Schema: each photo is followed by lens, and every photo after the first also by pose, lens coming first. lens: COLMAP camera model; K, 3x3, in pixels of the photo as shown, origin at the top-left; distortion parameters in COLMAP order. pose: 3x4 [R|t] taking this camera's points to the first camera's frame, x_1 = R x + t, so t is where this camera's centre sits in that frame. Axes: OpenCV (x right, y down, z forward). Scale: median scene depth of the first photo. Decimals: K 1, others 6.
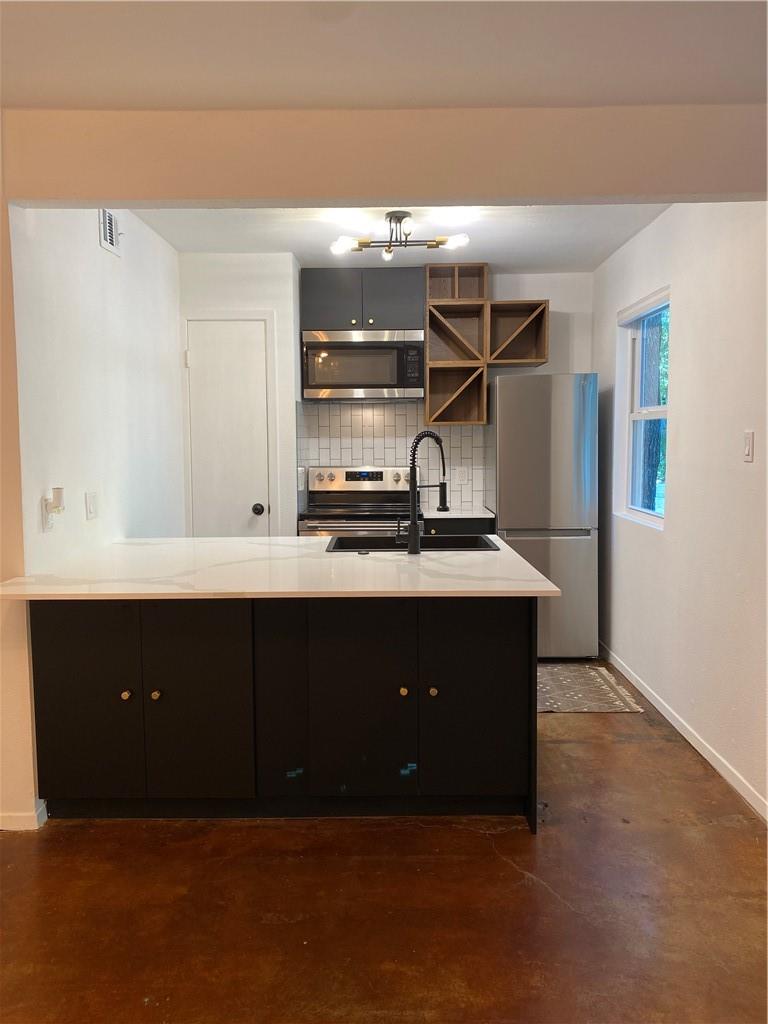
lens RADIAL K [[778.4, 0, 376.6], [0, 778.4, 508.9], [0, 0, 1]] dist [0.044764, -0.004390]
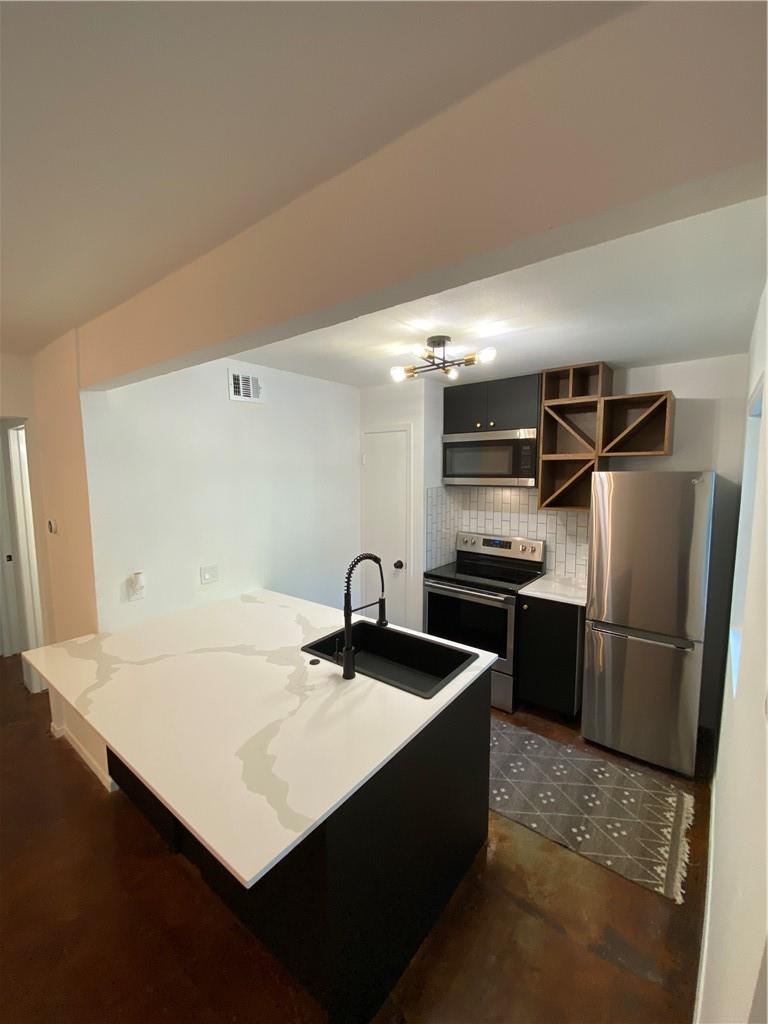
lens RADIAL K [[414.0, 0, 384.0], [0, 414.0, 512.0], [0, 0, 1]] dist [0.027283, -0.023220]
pose [[0.797629, 0.068590, -0.599236, 0.255033], [-0.057681, 0.997634, 0.037413, -0.115612], [0.600384, 0.004723, 0.799698, 0.374227]]
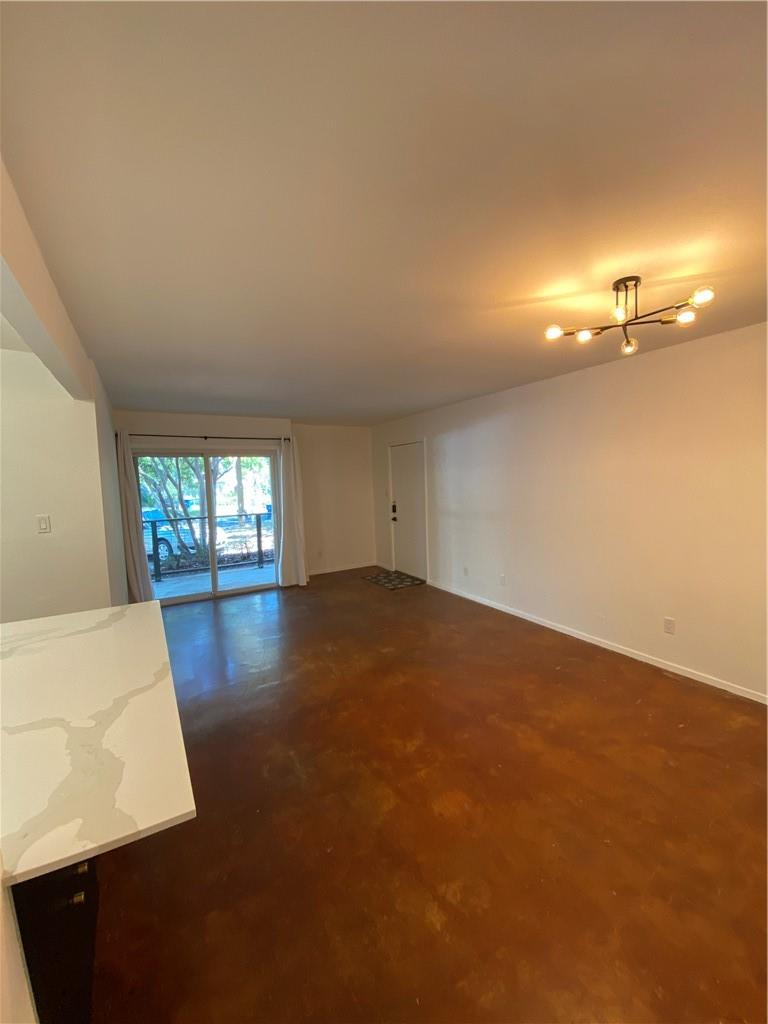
lens RADIAL K [[411.3, 0, 382.5], [0, 411.3, 512.0], [0, 0, 1]] dist [0.038808, -0.038315]
pose [[-0.506306, -0.047378, 0.861051, -0.429593], [0.115387, 0.985789, 0.122089, -0.079581], [-0.854599, 0.161168, -0.493644, 0.482133]]
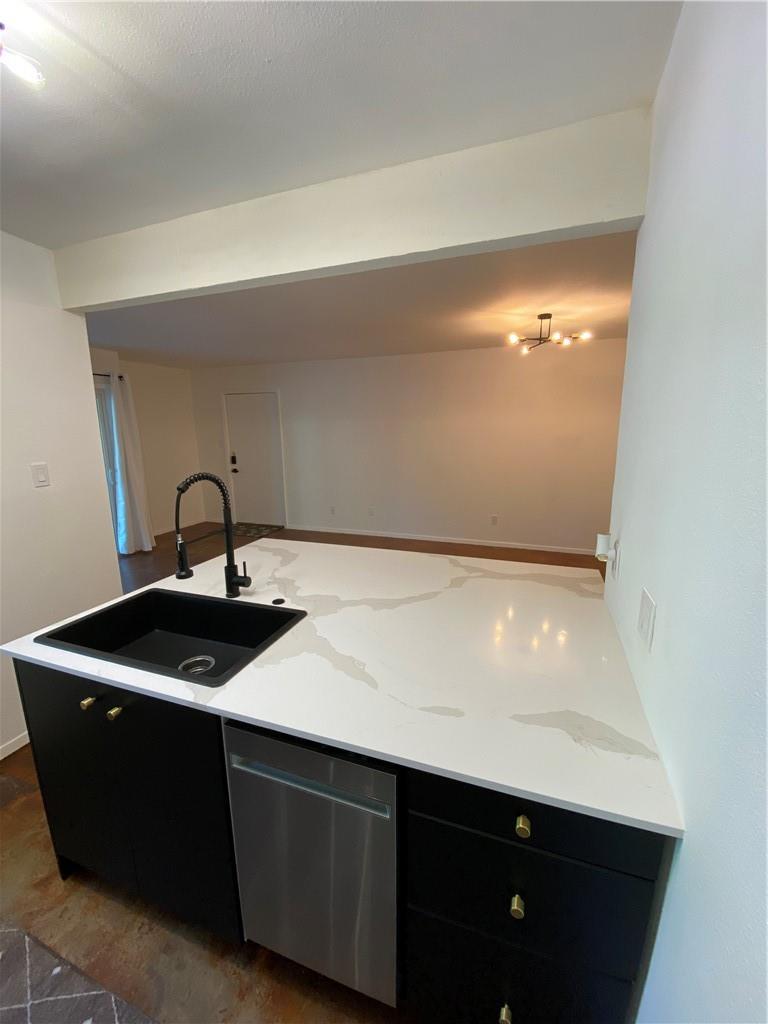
lens RADIAL K [[414.0, 0, 384.0], [0, 414.0, 512.0], [0, 0, 1]] dist [0.027283, -0.023220]
pose [[-0.943279, -0.048276, 0.328473, -0.187673], [0.049282, 0.958051, 0.282329, -0.114622], [-0.328324, 0.282502, -0.901330, 0.878045]]
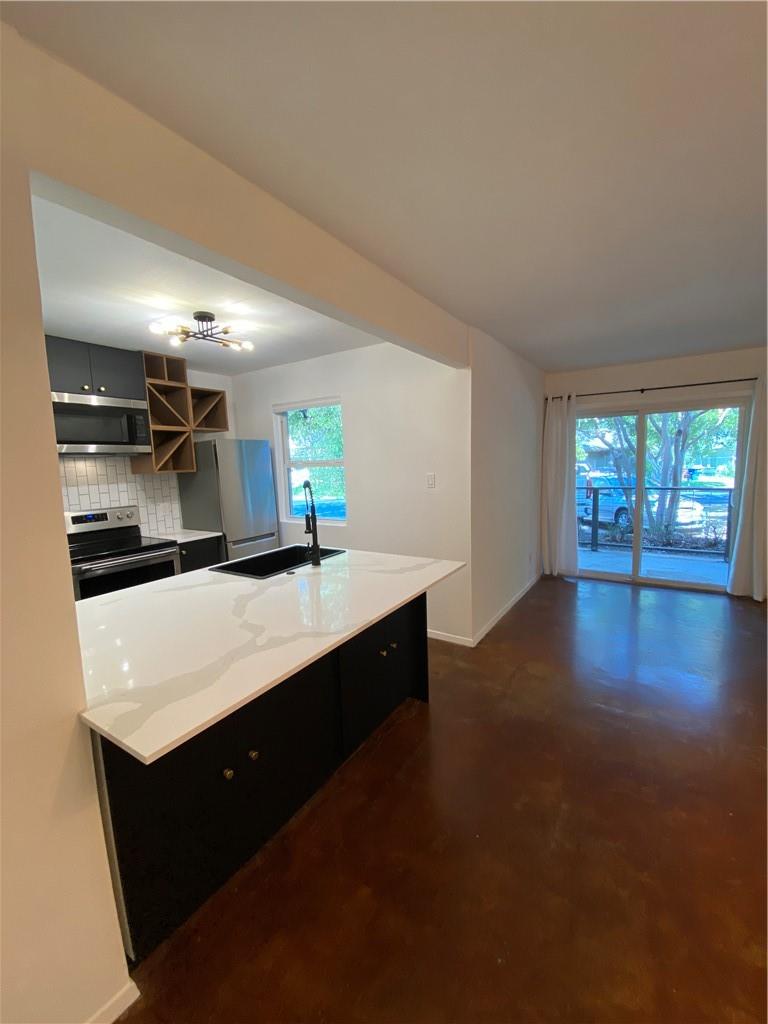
lens RADIAL K [[414.0, 0, 384.0], [0, 414.0, 512.0], [0, 0, 1]] dist [0.027283, -0.023220]
pose [[0.531993, -0.111418, 0.839387, -0.331035], [0.105686, 0.992290, 0.064731, -0.048646], [-0.840128, 0.054275, 0.539666, 0.300997]]
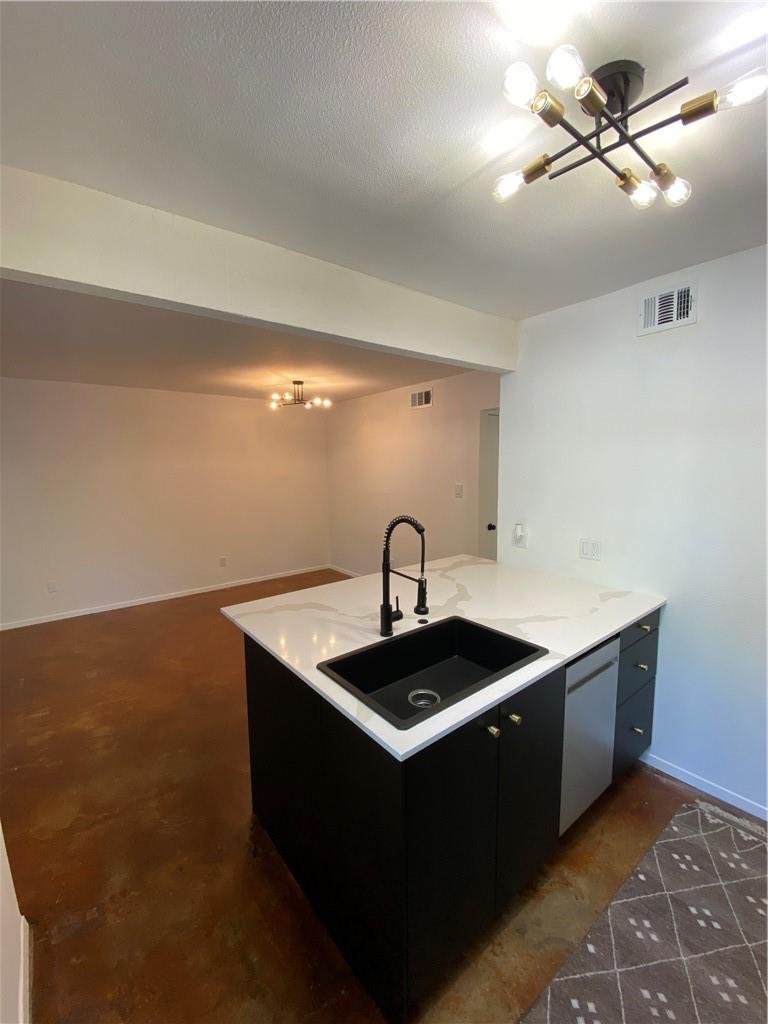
lens RADIAL K [[414.0, 0, 384.0], [0, 414.0, 512.0], [0, 0, 1]] dist [0.027283, -0.023220]
pose [[-0.776447, 0.090736, -0.623616, 0.236136], [-0.040362, 0.980388, 0.192900, -0.127395], [0.628889, 0.174947, -0.757557, 0.876385]]
